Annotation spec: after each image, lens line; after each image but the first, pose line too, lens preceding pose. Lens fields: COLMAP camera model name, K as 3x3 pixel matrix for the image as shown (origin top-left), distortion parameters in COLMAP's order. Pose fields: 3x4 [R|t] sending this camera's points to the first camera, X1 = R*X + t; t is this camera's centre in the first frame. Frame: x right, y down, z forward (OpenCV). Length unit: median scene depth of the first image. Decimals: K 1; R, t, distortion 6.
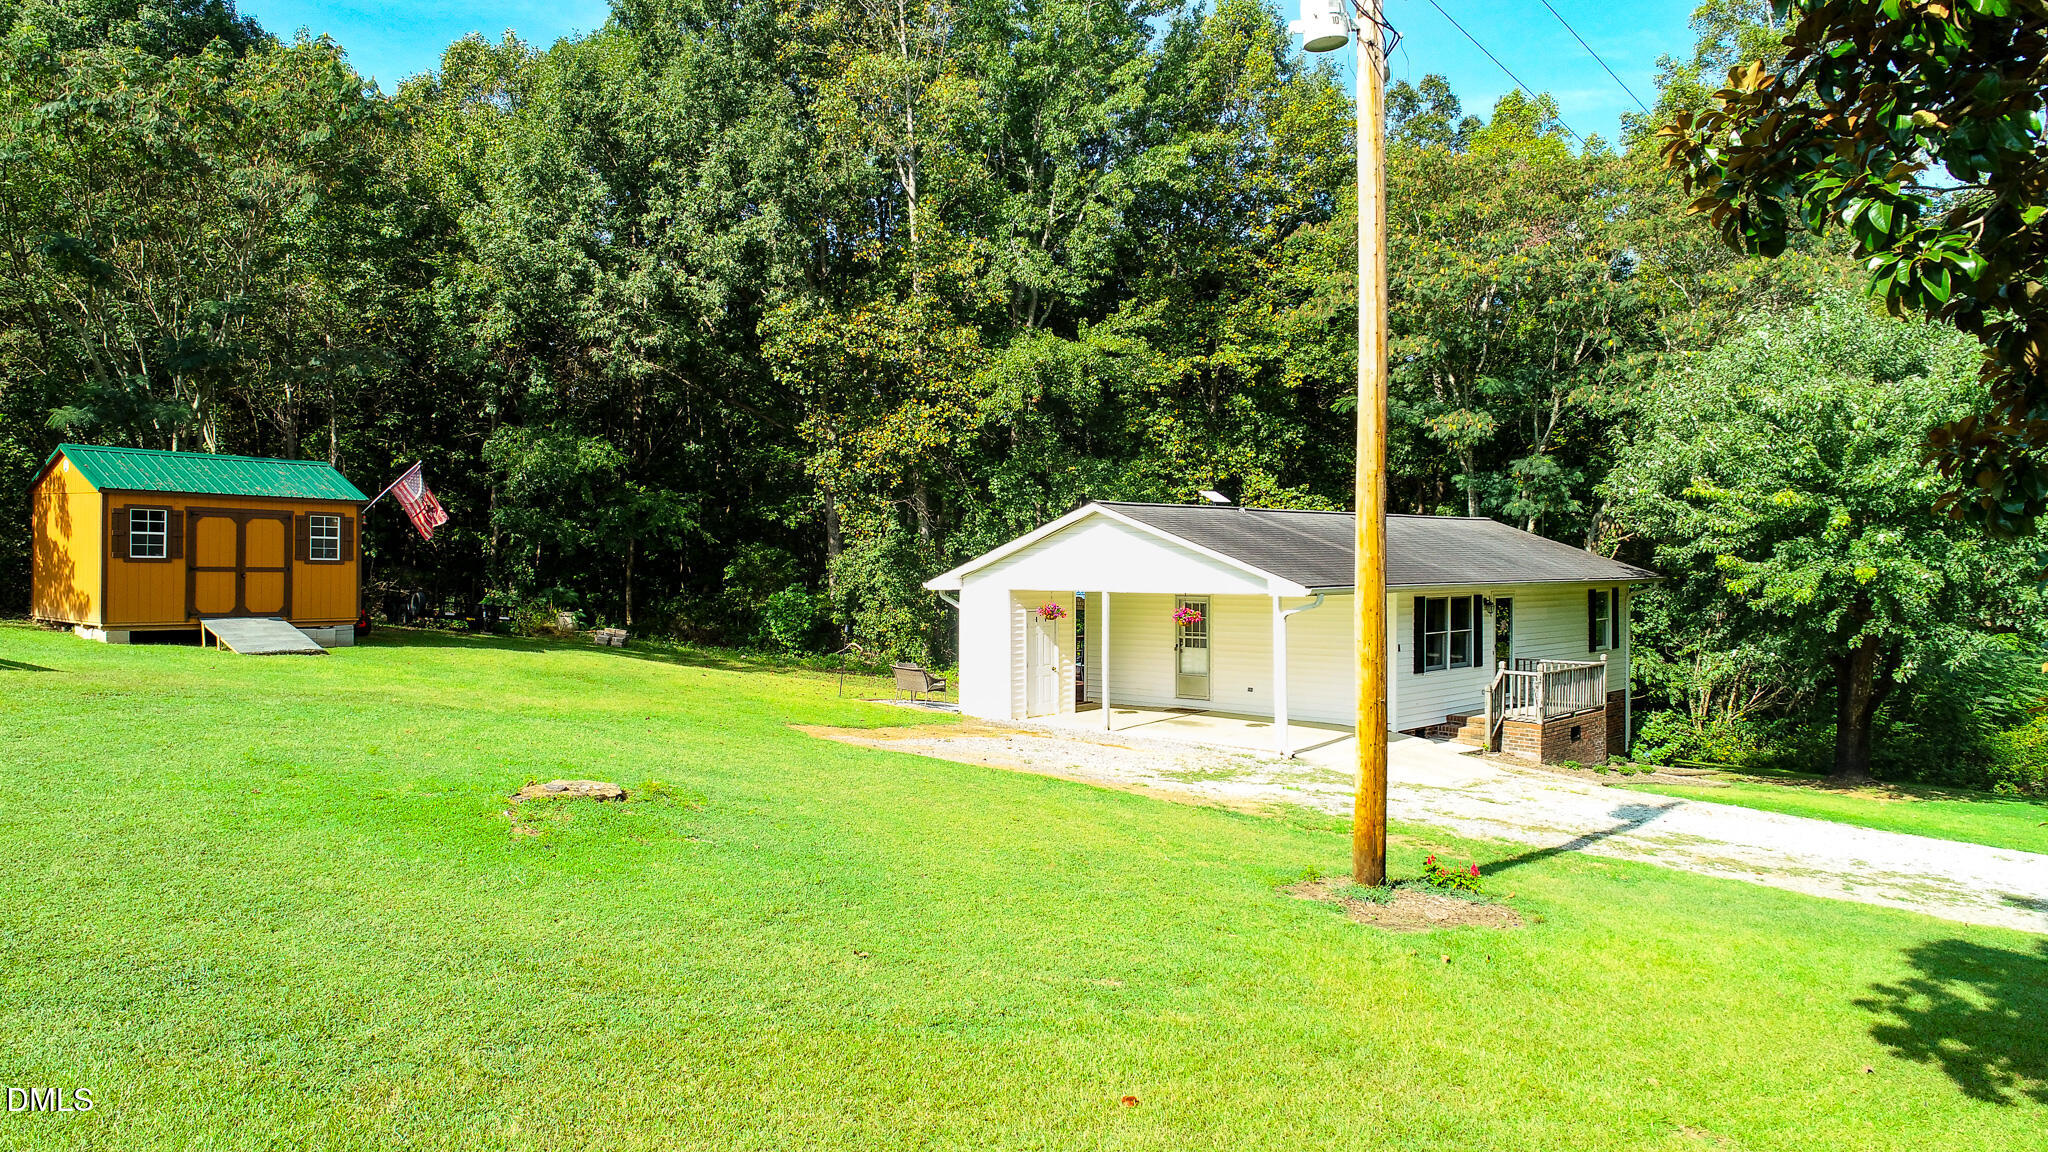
lens RADIAL K [[1370.4, 0, 1024.0], [0, 1370.4, 576.0], [0, 0, 1]] dist [0.007091, -0.004224]
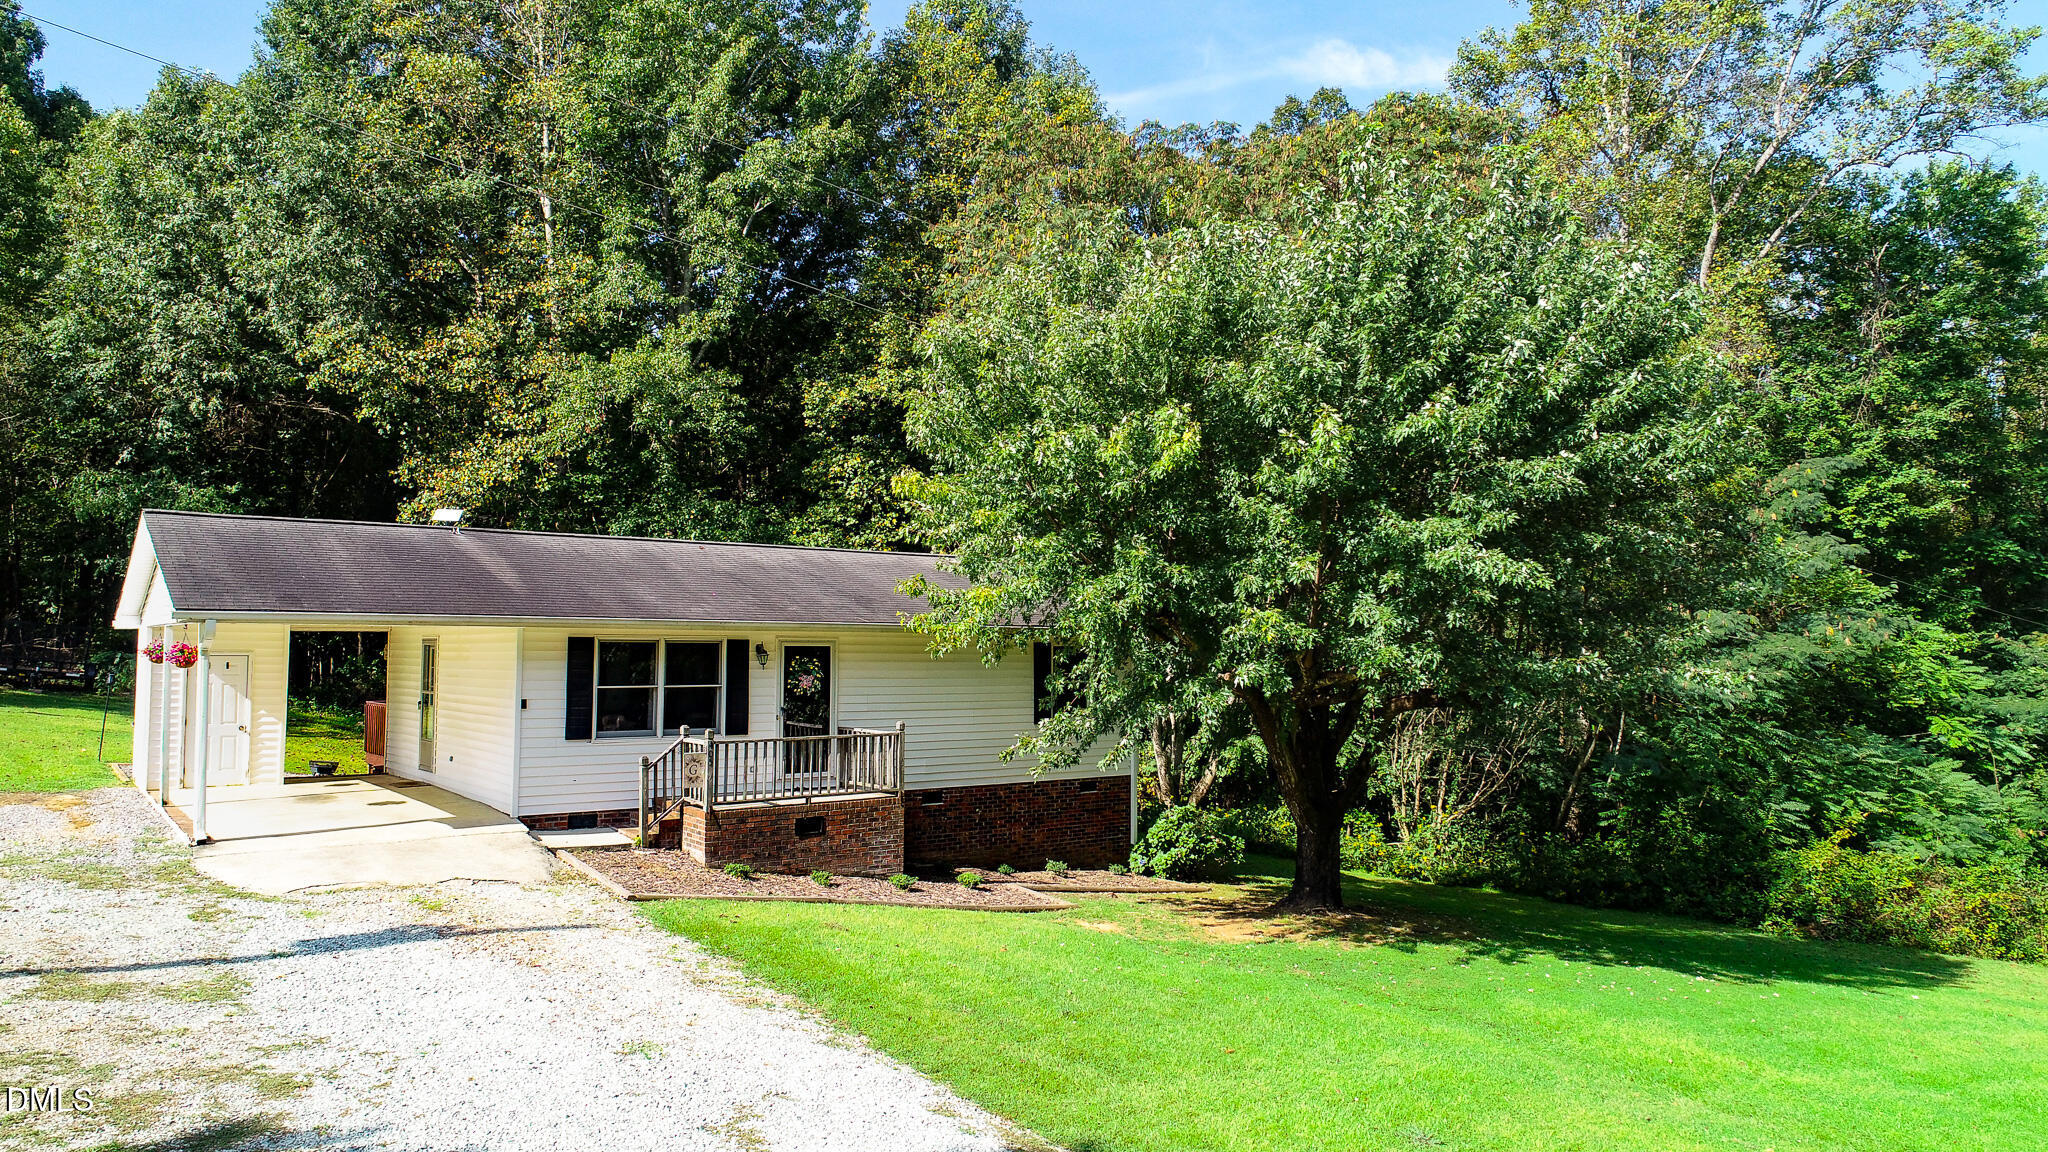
lens RADIAL K [[1370.9, 0, 1024.0], [0, 1370.9, 576.0], [0, 0, 1]] dist [0.002376, 0.000267]
pose [[0.989737, 0.002436, -0.142881, 0.566537], [-0.011592, 0.997928, -0.063288, 0.022695], [0.142431, 0.064294, 0.987714, 0.246196]]
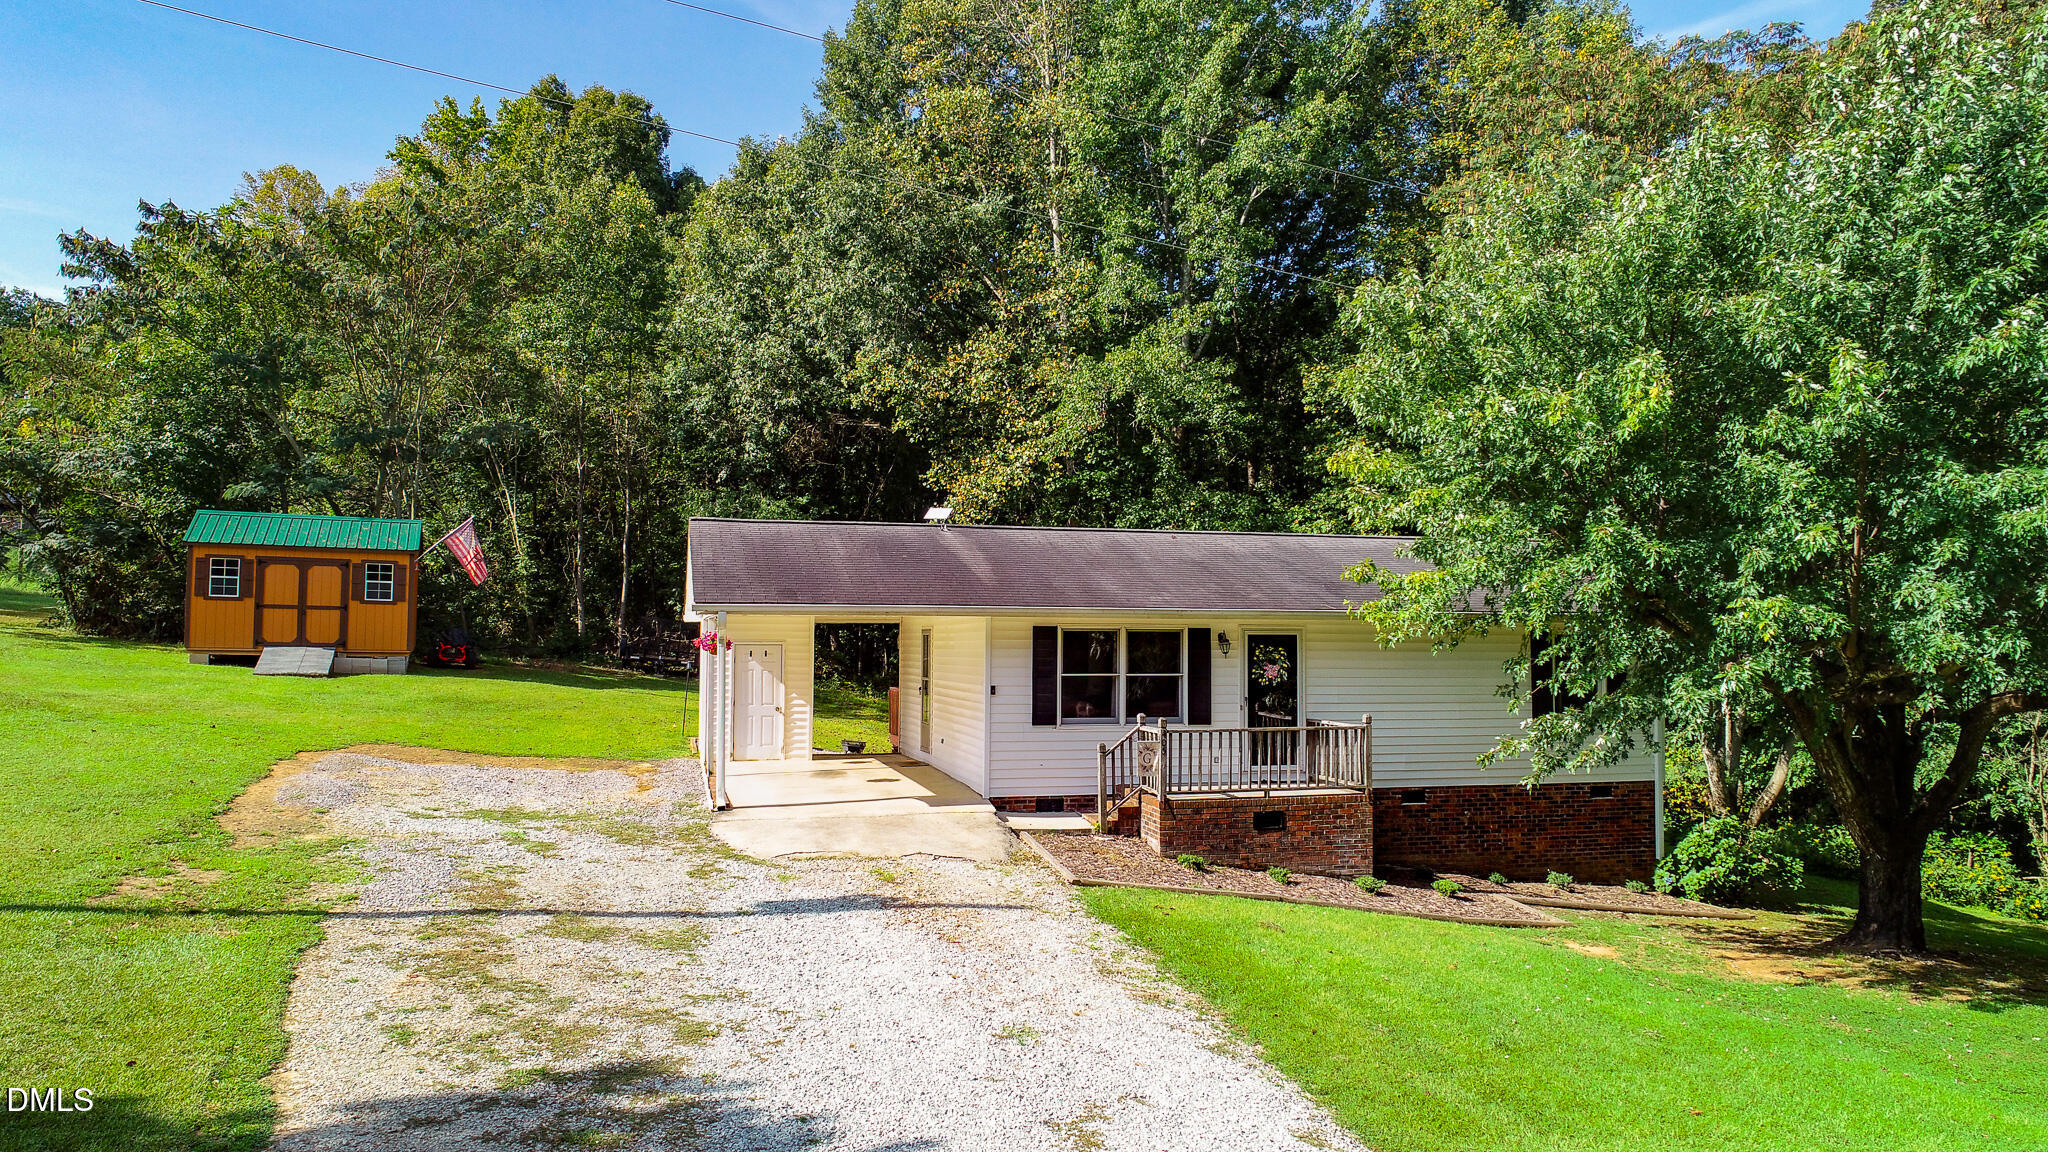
lens RADIAL K [[1370.4, 0, 1024.0], [0, 1370.4, 576.0], [0, 0, 1]] dist [0.007091, -0.004224]
pose [[0.858557, -0.016305, -0.512459, 0.602389], [-0.012671, 0.998514, -0.052997, 0.023928], [0.512562, 0.051994, 0.857075, 0.280425]]
